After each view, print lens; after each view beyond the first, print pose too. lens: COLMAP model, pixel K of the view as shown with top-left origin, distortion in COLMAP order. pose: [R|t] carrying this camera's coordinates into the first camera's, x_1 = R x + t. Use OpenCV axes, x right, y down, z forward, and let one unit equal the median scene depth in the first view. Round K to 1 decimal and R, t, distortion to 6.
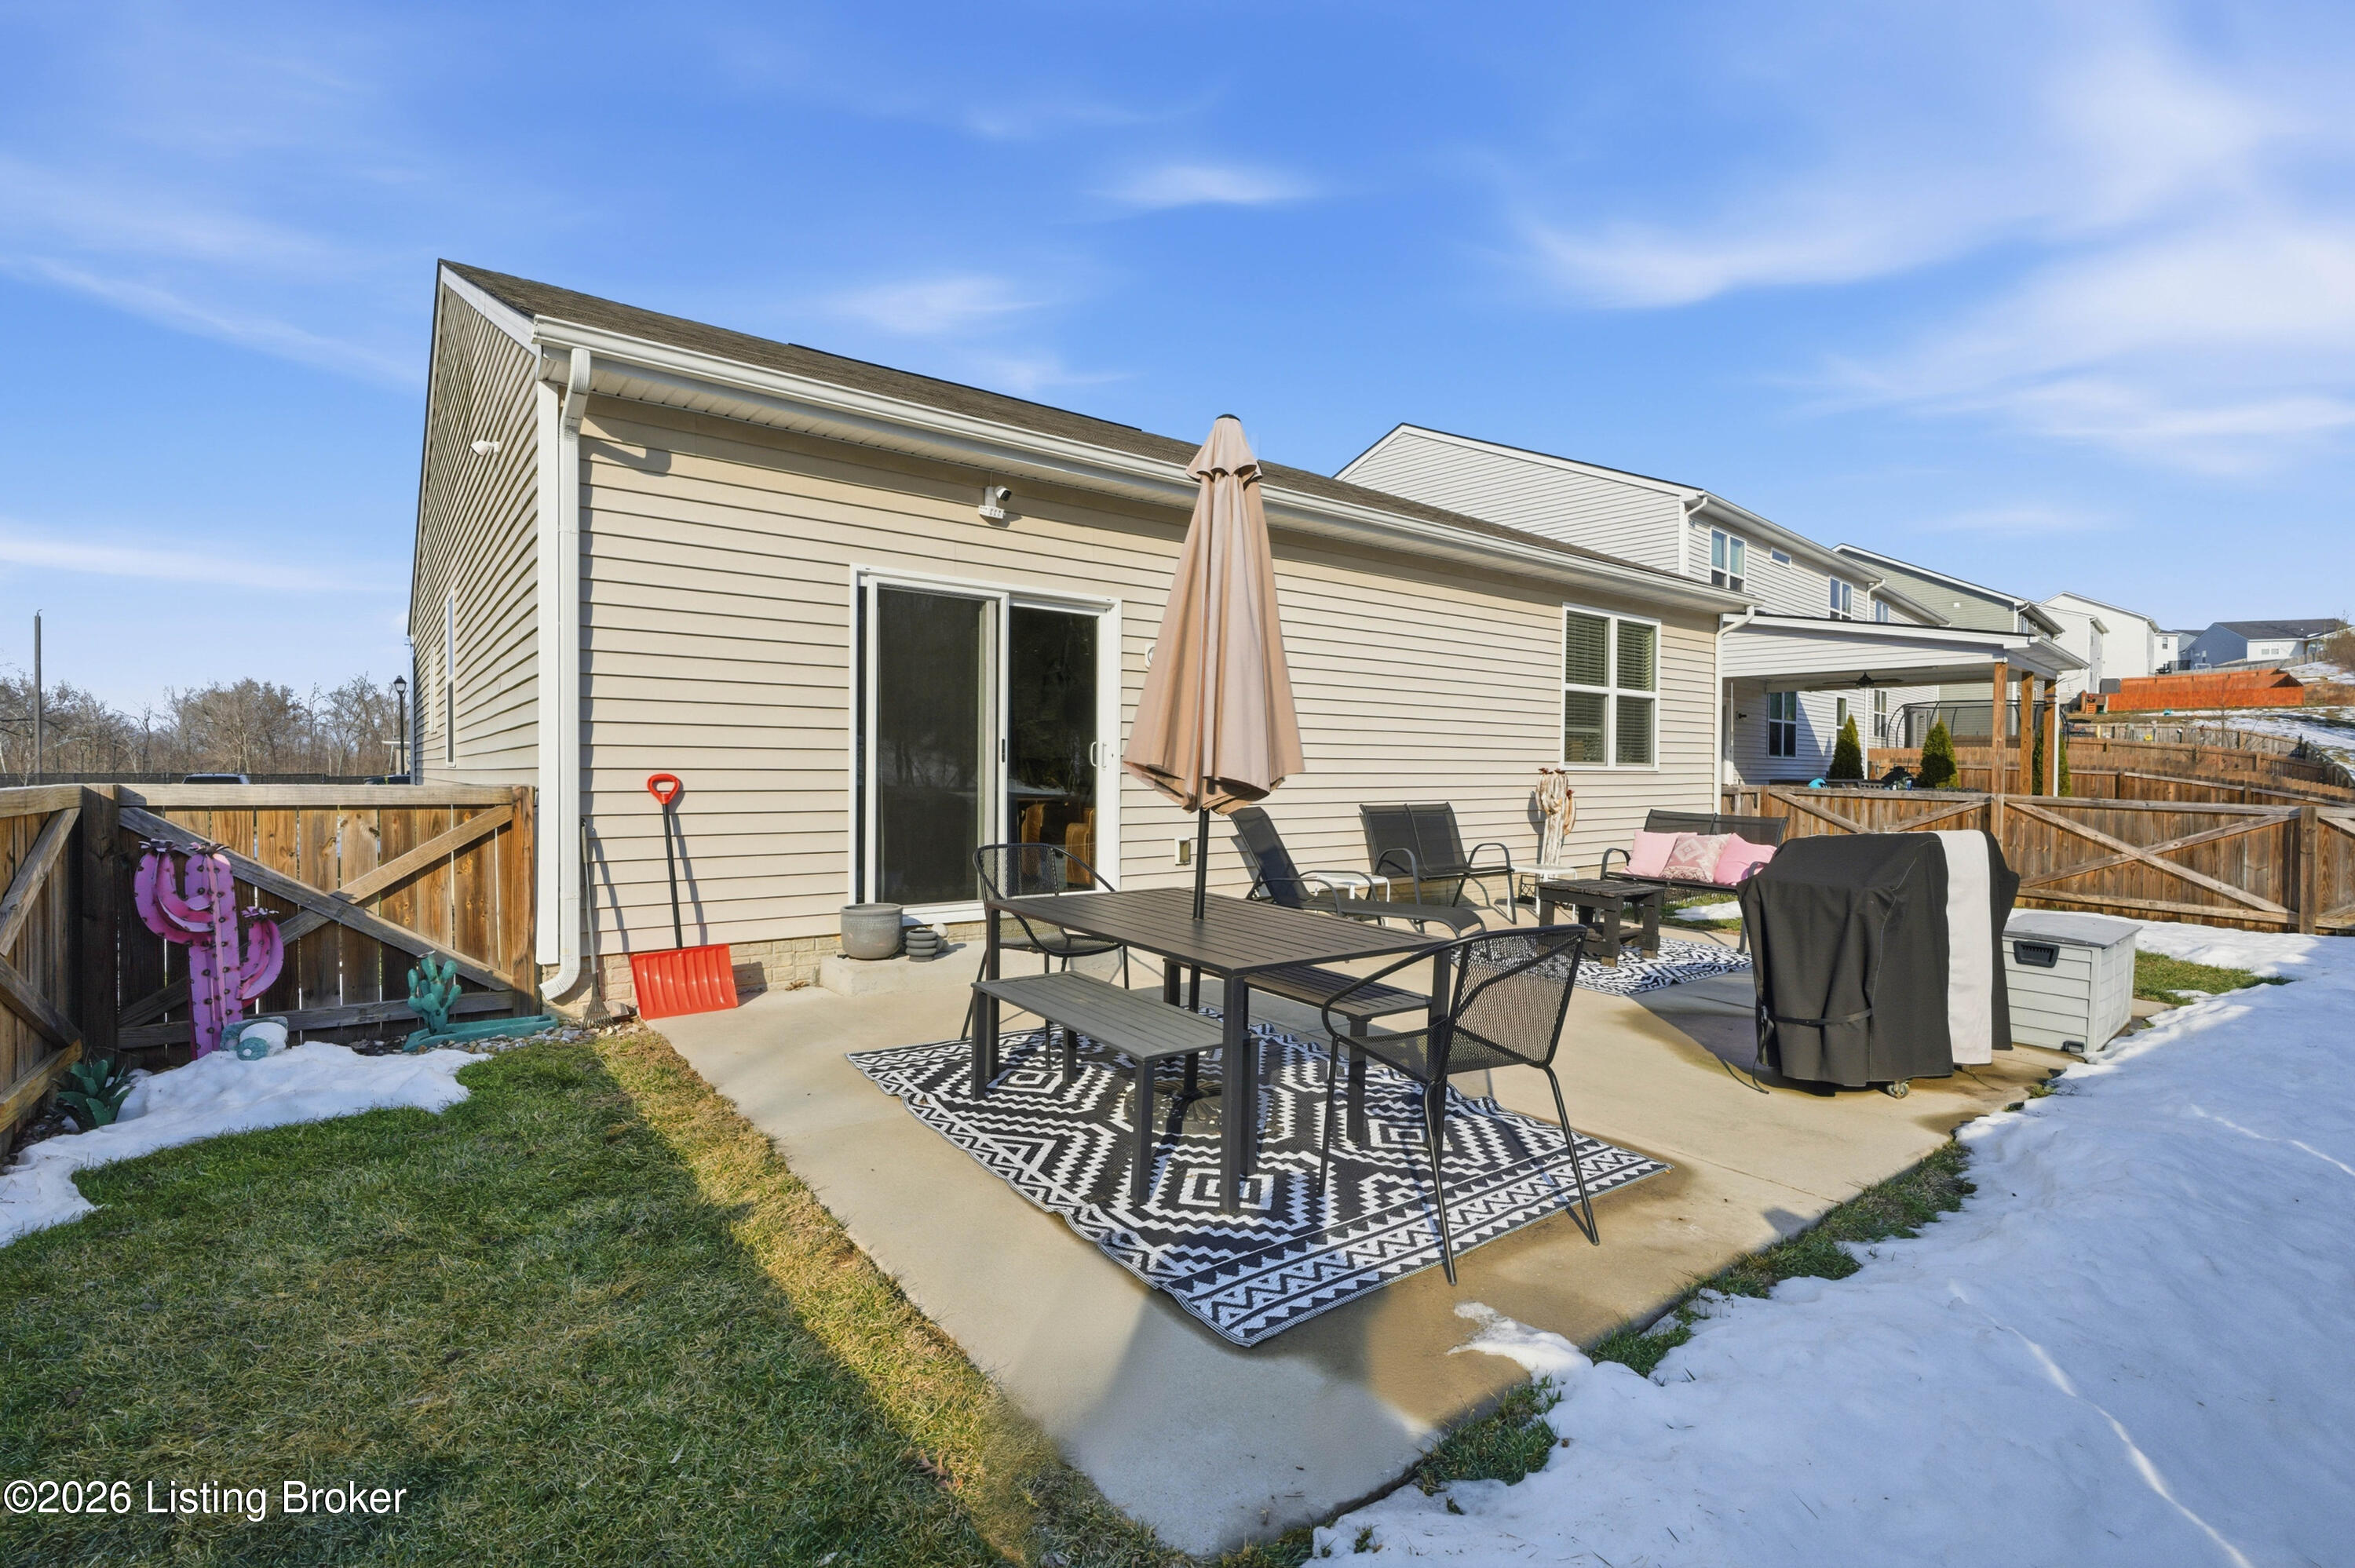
lens RADIAL K [[1082.0, 0, 1180.2], [0, 1082.0, 781.2], [0, 0, 1]] dist [-0.000388, -0.000014]
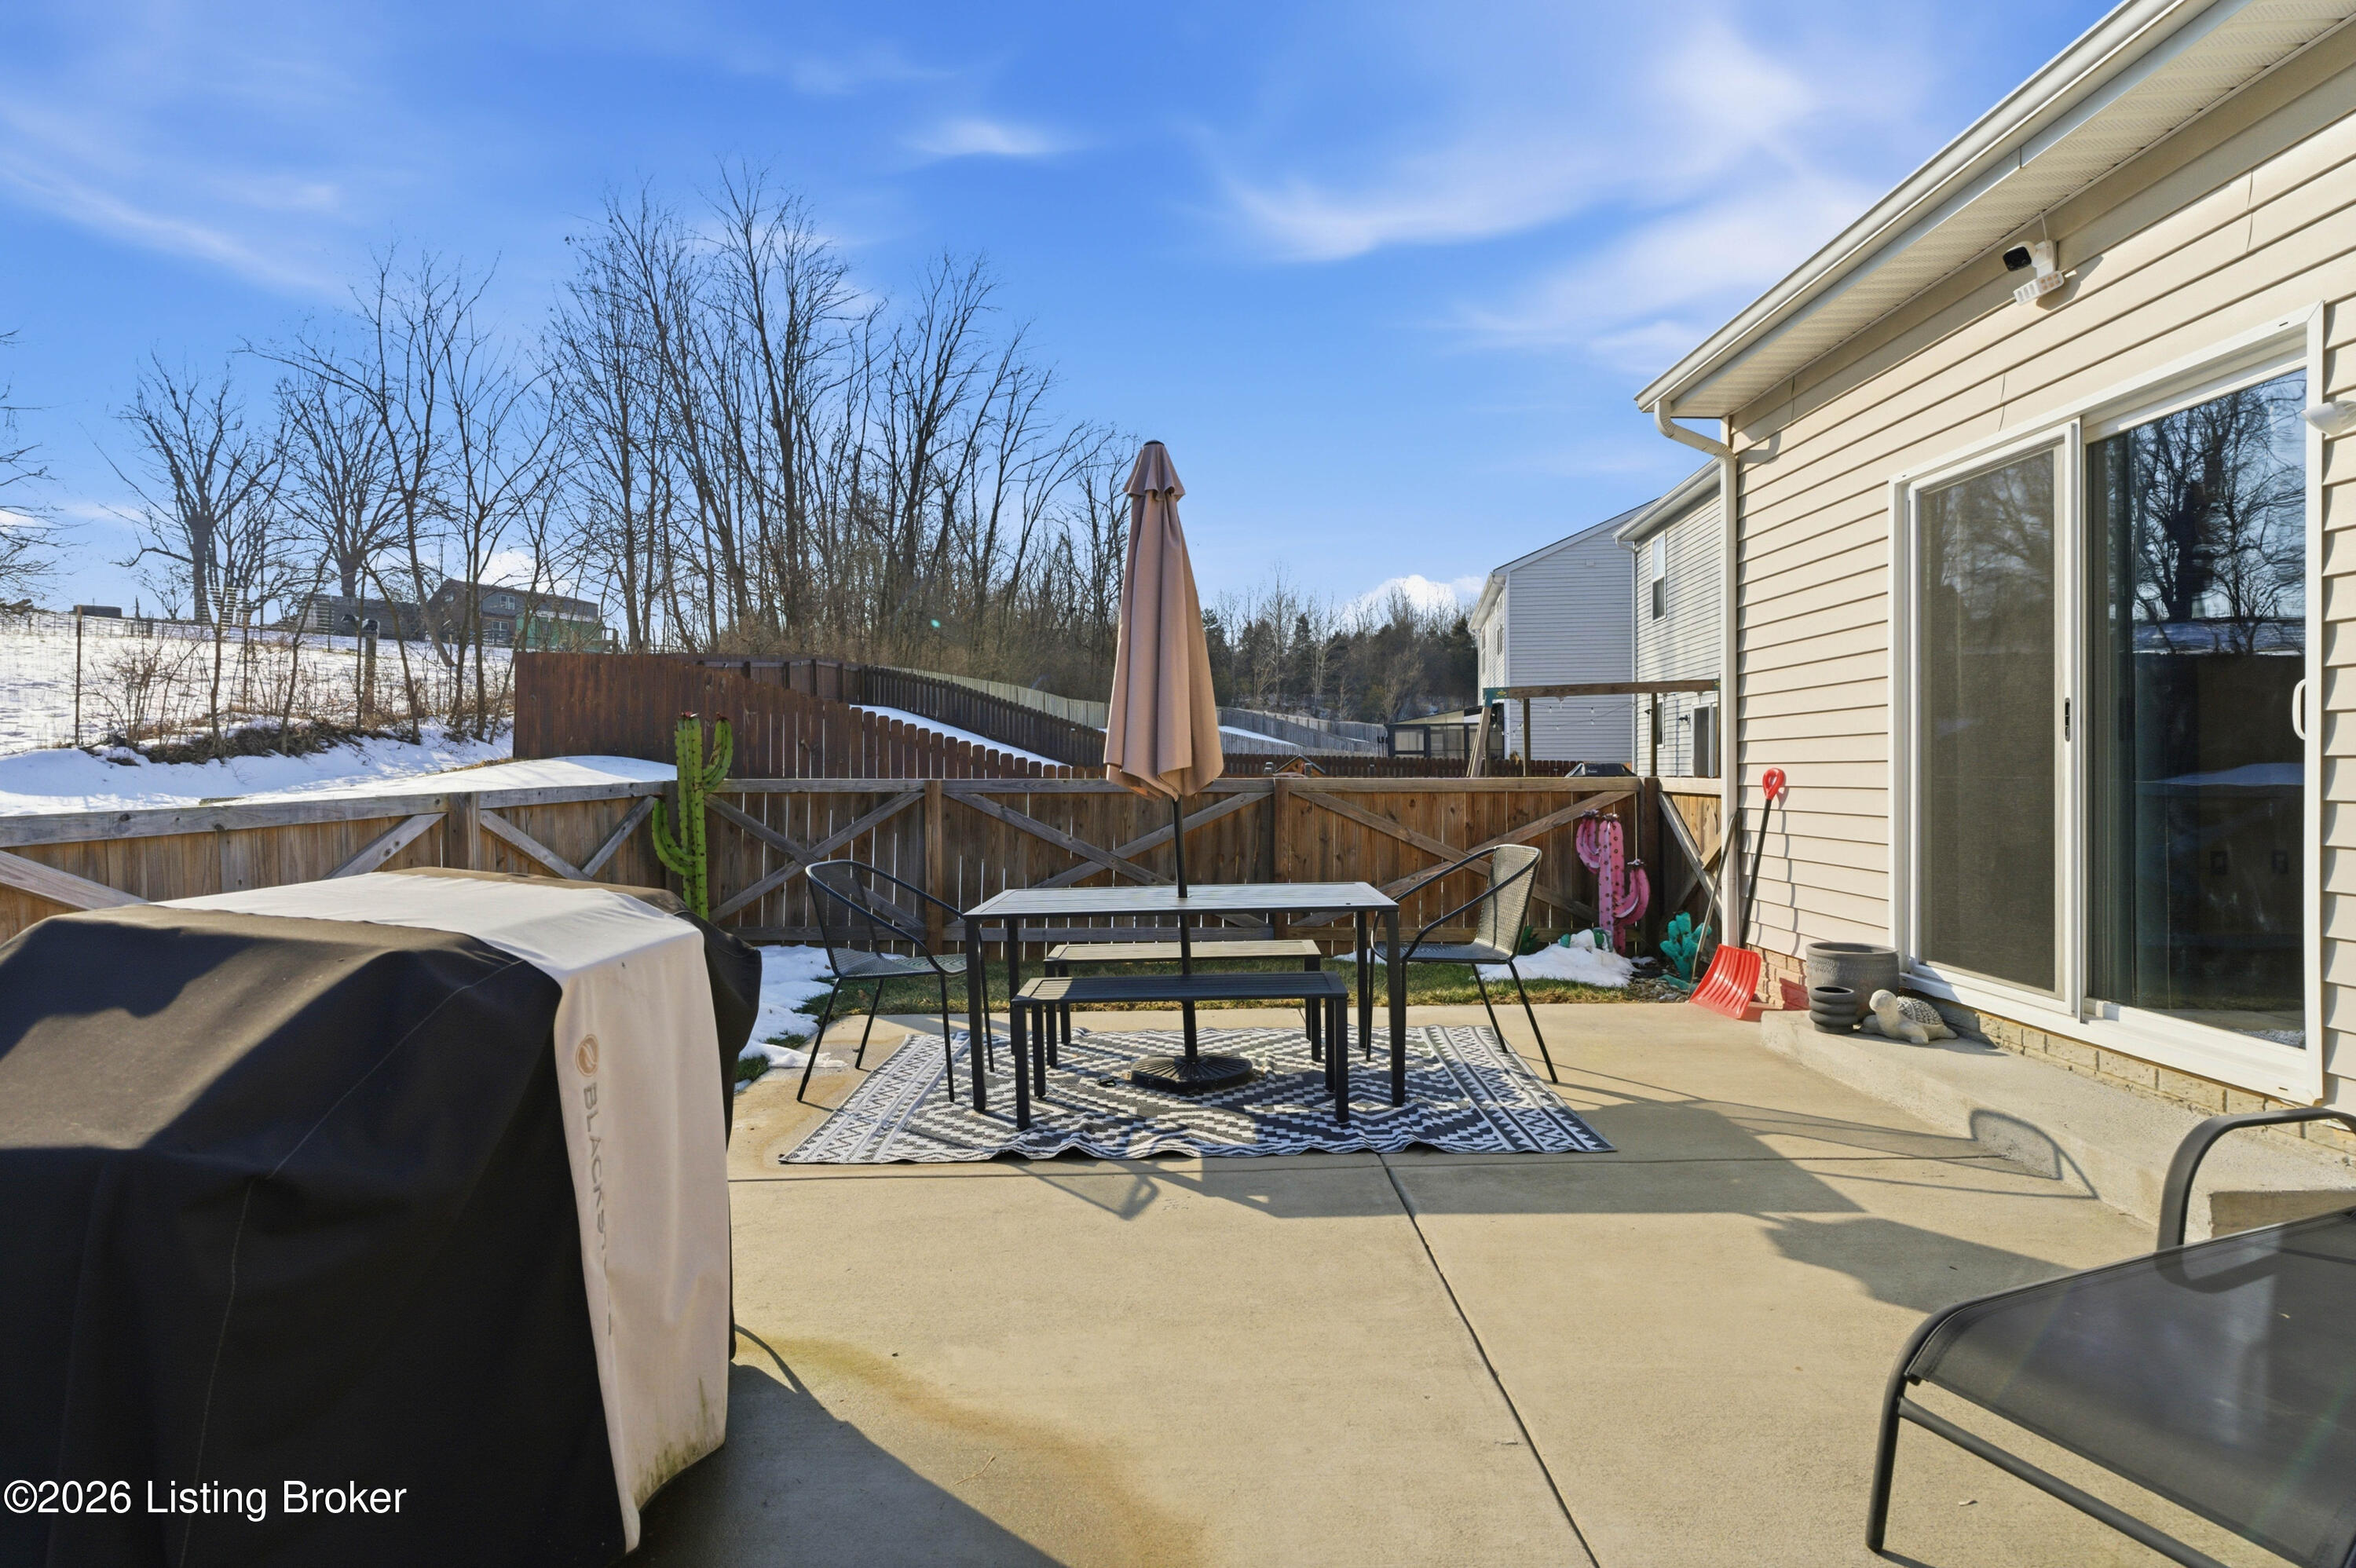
lens RADIAL K [[1183.1, 0, 1182.4], [0, 1183.1, 782.8], [0, 0, 1]] dist [-0.000023, -0.000002]
pose [[-0.602119, 0.008063, -0.798365, 0.962346], [-0.003651, 0.999911, 0.012851, -0.005079], [0.798398, 0.010652, -0.602036, 1.706591]]
